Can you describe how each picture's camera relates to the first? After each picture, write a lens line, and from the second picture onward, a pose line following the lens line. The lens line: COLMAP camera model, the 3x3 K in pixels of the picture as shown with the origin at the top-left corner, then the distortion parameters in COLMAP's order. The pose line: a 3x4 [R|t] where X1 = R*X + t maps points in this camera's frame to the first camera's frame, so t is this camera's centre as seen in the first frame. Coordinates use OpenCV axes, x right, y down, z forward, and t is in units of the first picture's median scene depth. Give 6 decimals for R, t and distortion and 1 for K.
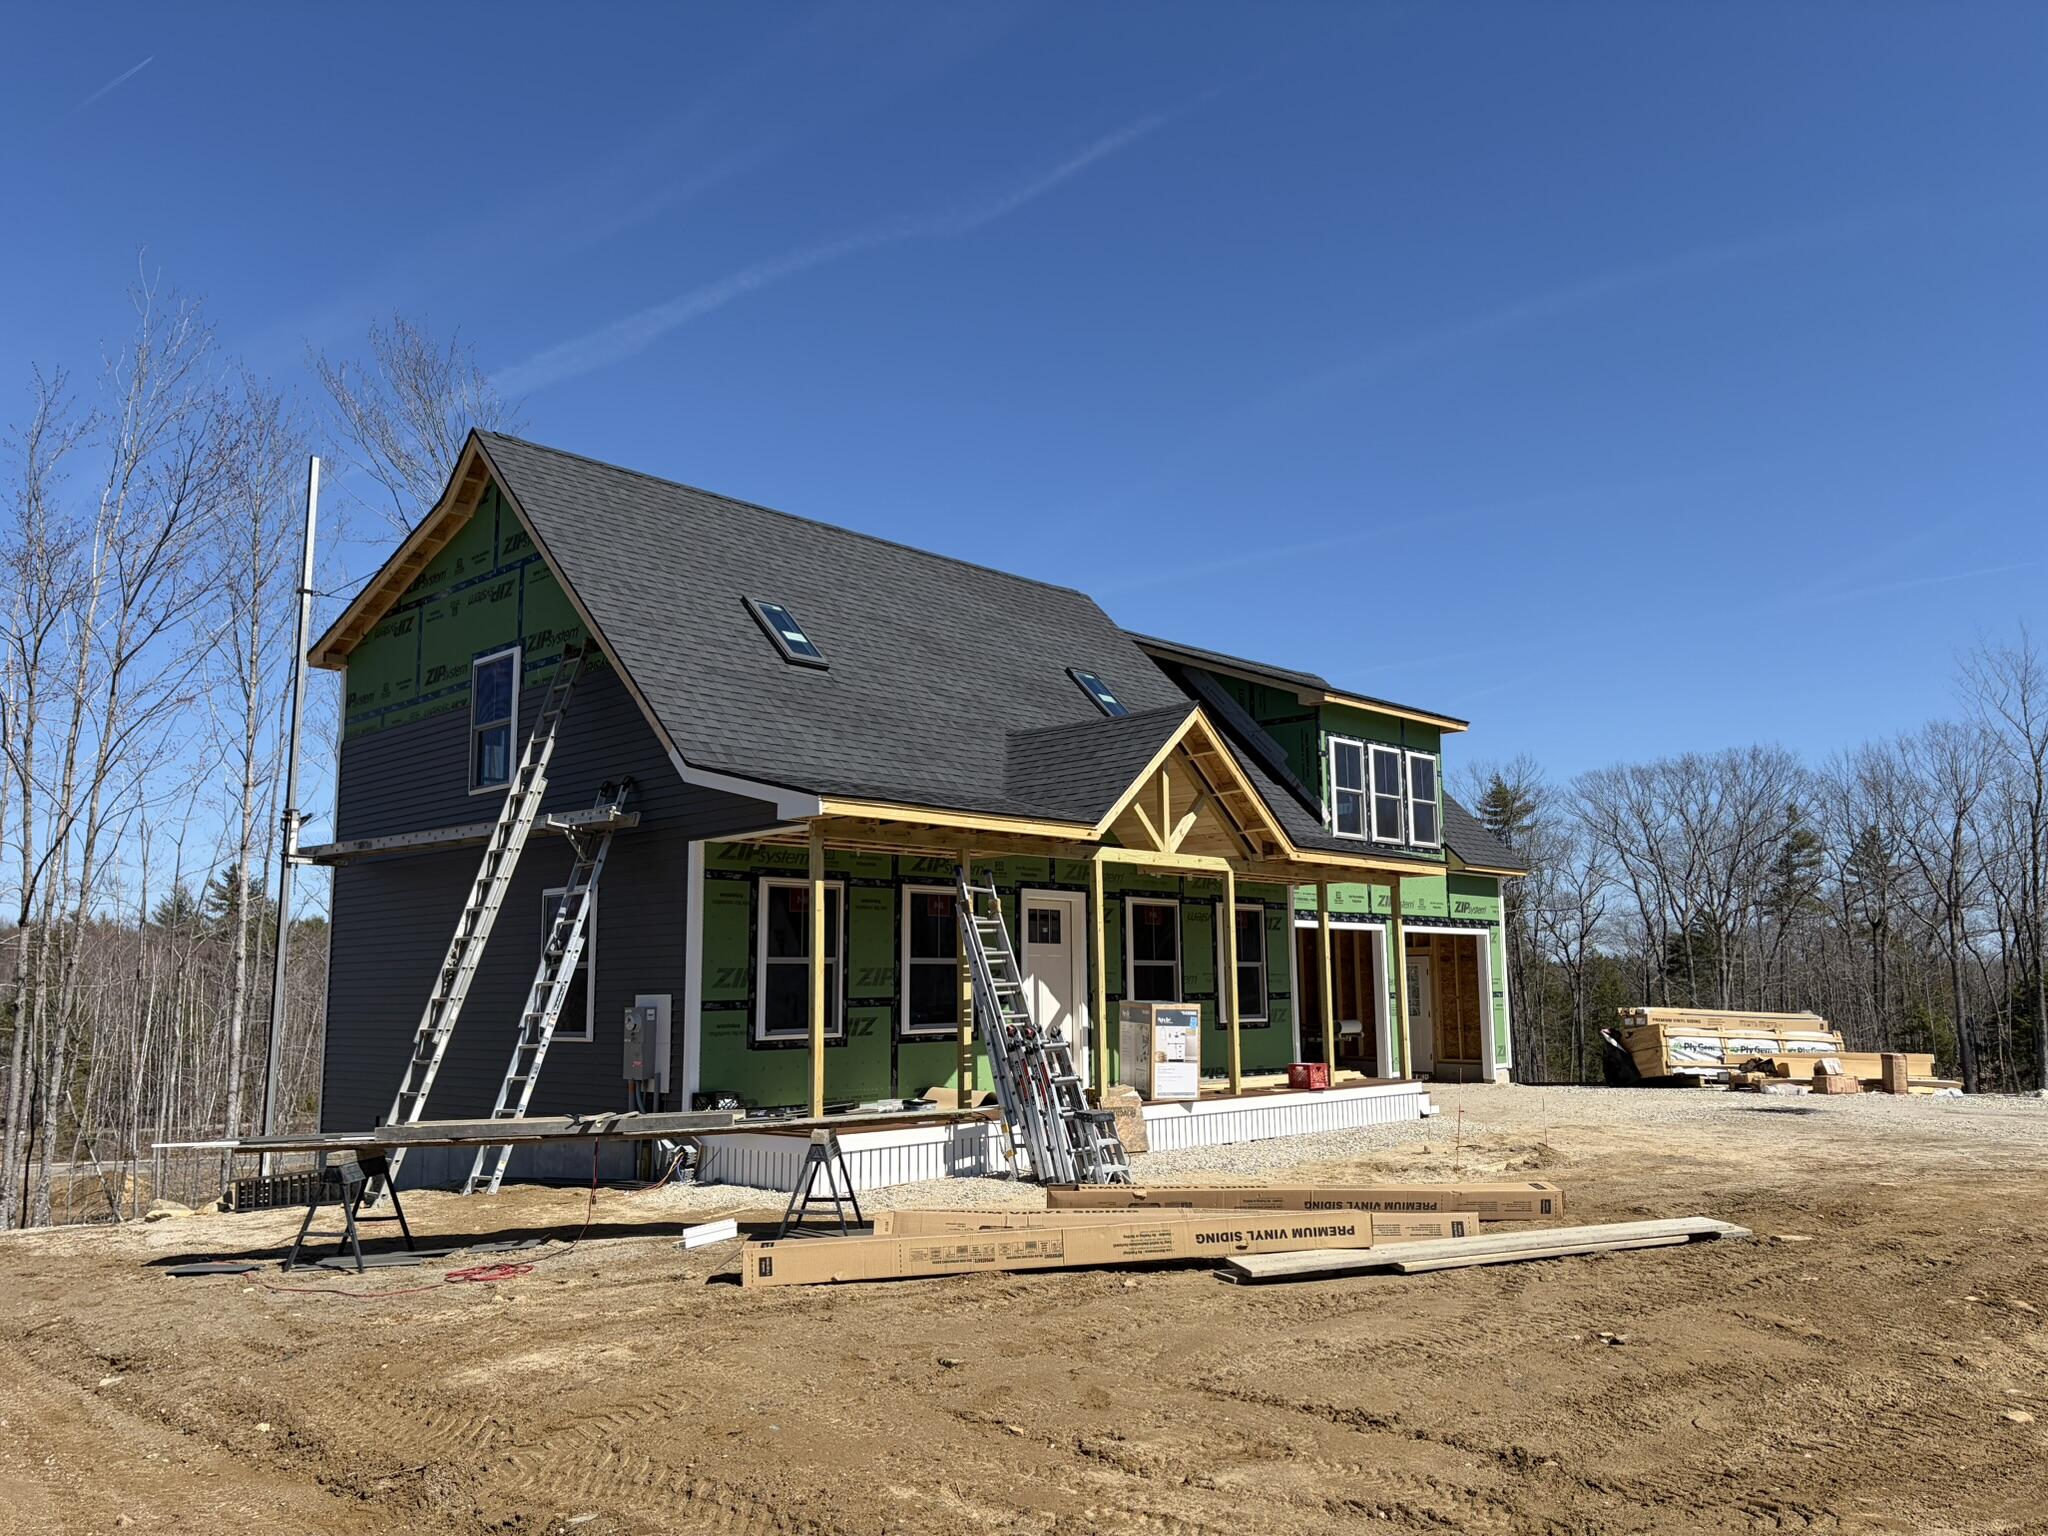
lens RADIAL K [[1559.0, 0, 1024.0], [0, 1559.0, 768.0], [0, 0, 1]] dist [0.027780, -0.001489]
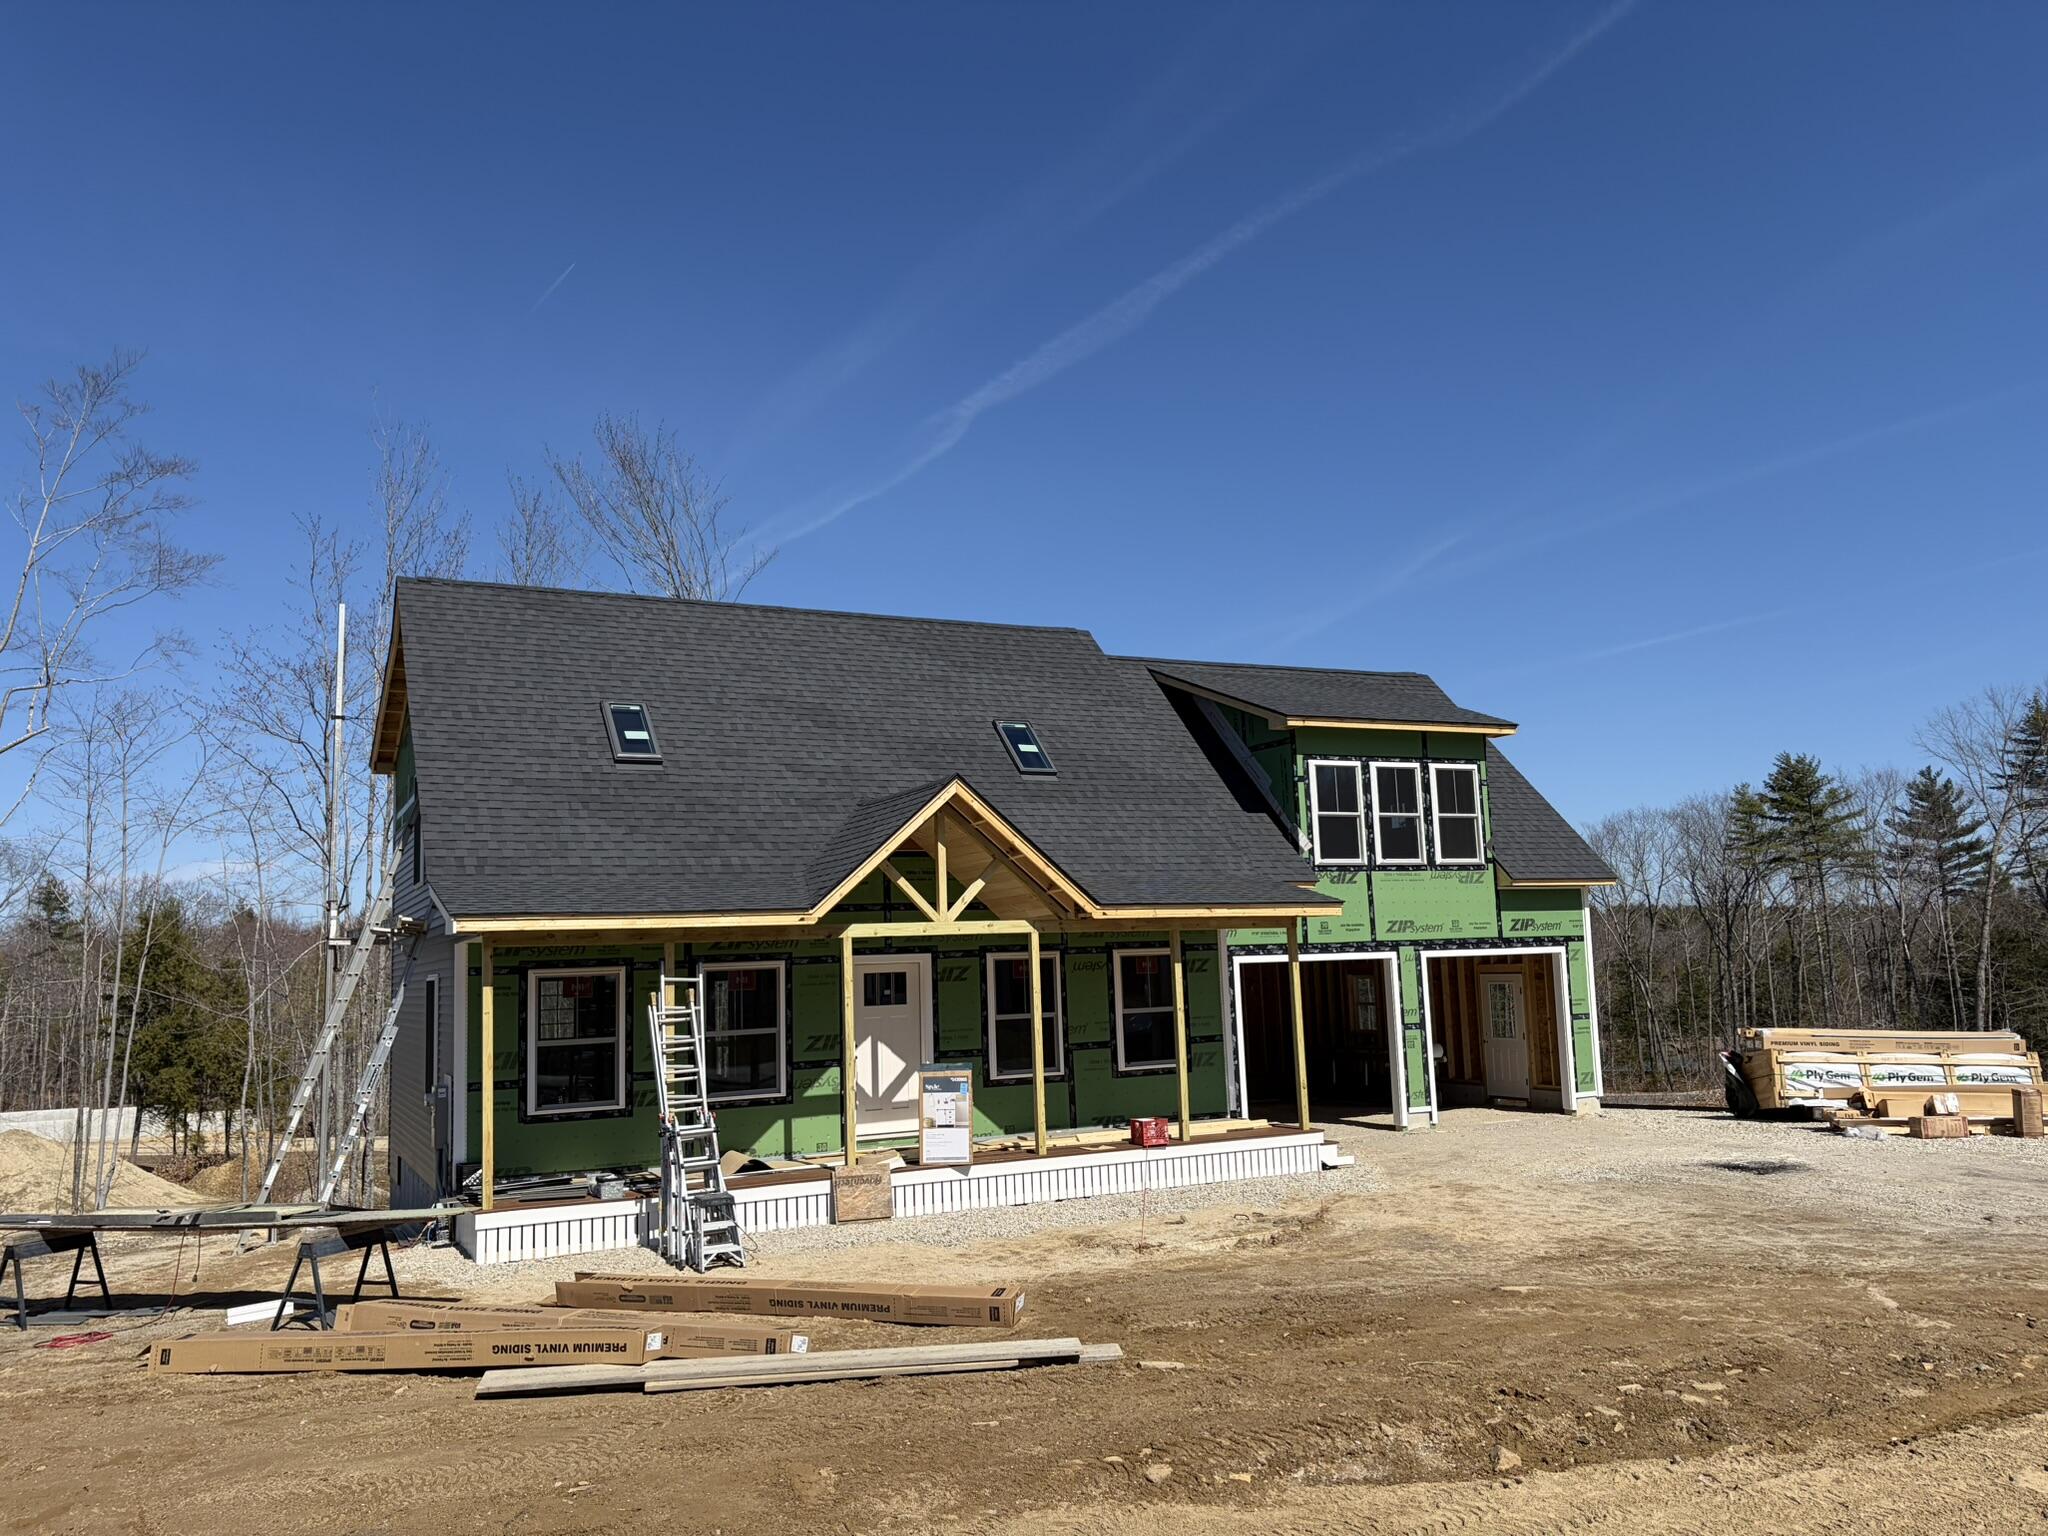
lens RADIAL K [[1552.9, 0, 1009.2], [0, 1552.9, 777.7], [0, 0, 1]] dist [0.042660, -0.039615]
pose [[0.938358, -0.064680, -0.339560, 0.352736], [0.074507, 0.997093, 0.015967, -0.039030], [0.337540, -0.040283, 0.940449, 0.038638]]
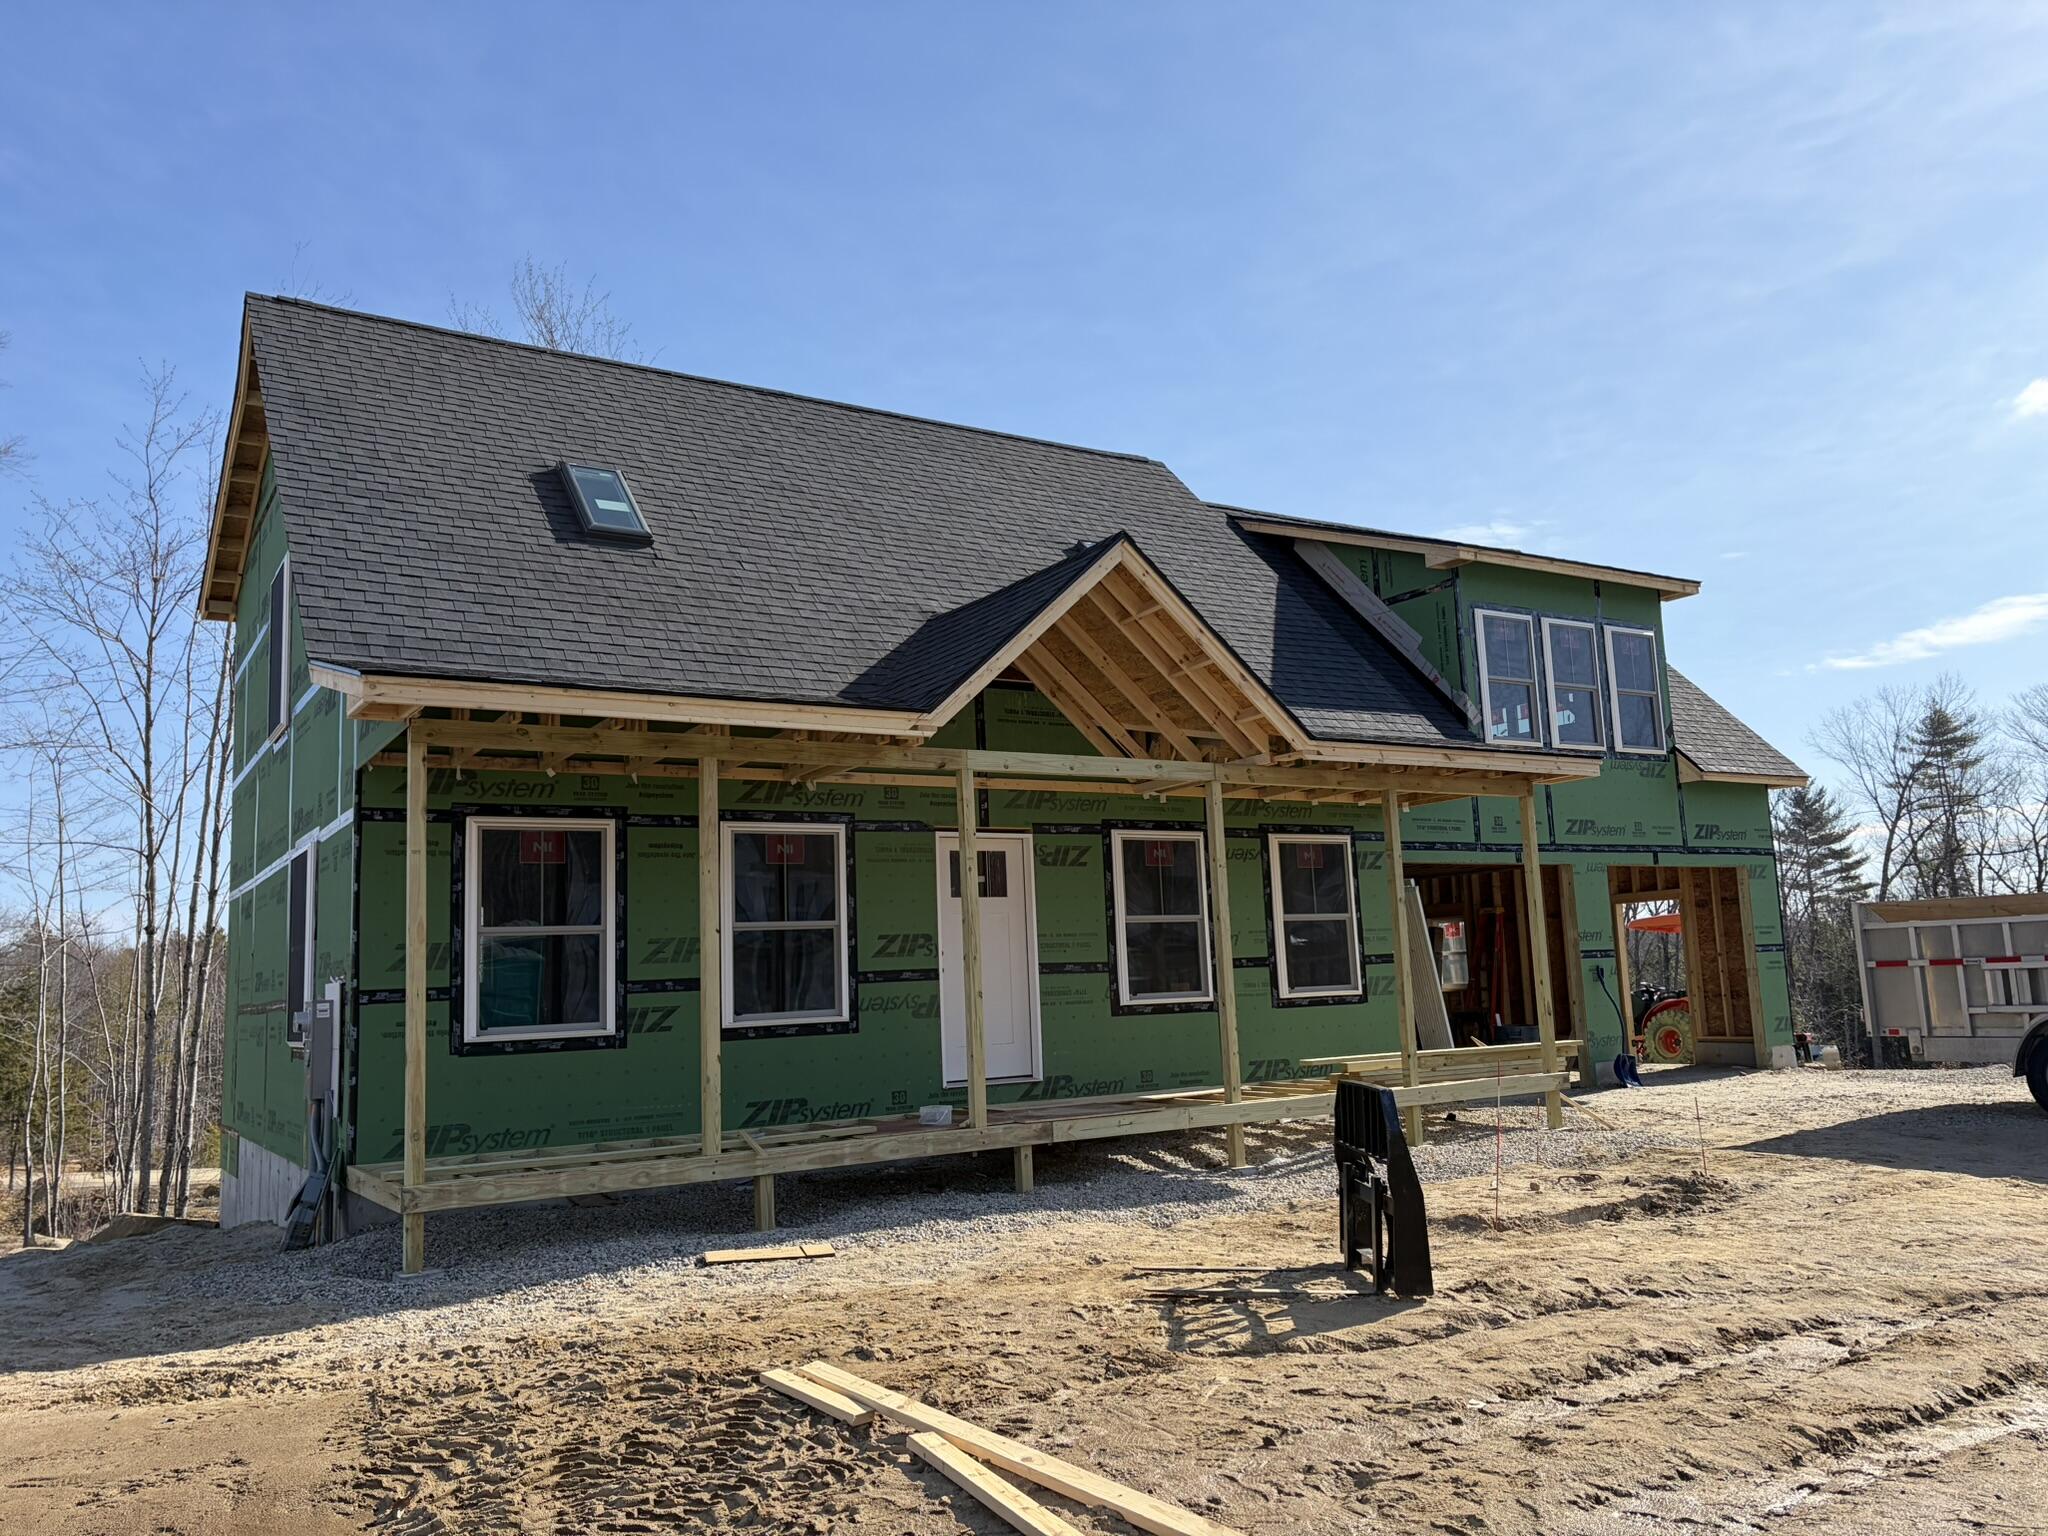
lens RADIAL K [[1559.0, 0, 1024.0], [0, 1559.0, 768.0], [0, 0, 1]] dist [0.027780, -0.001489]
pose [[0.969269, -0.064020, -0.237525, 0.162969], [0.066108, 0.997812, 0.000827, 0.041160], [0.236952, -0.016504, 0.971381, 0.228925]]
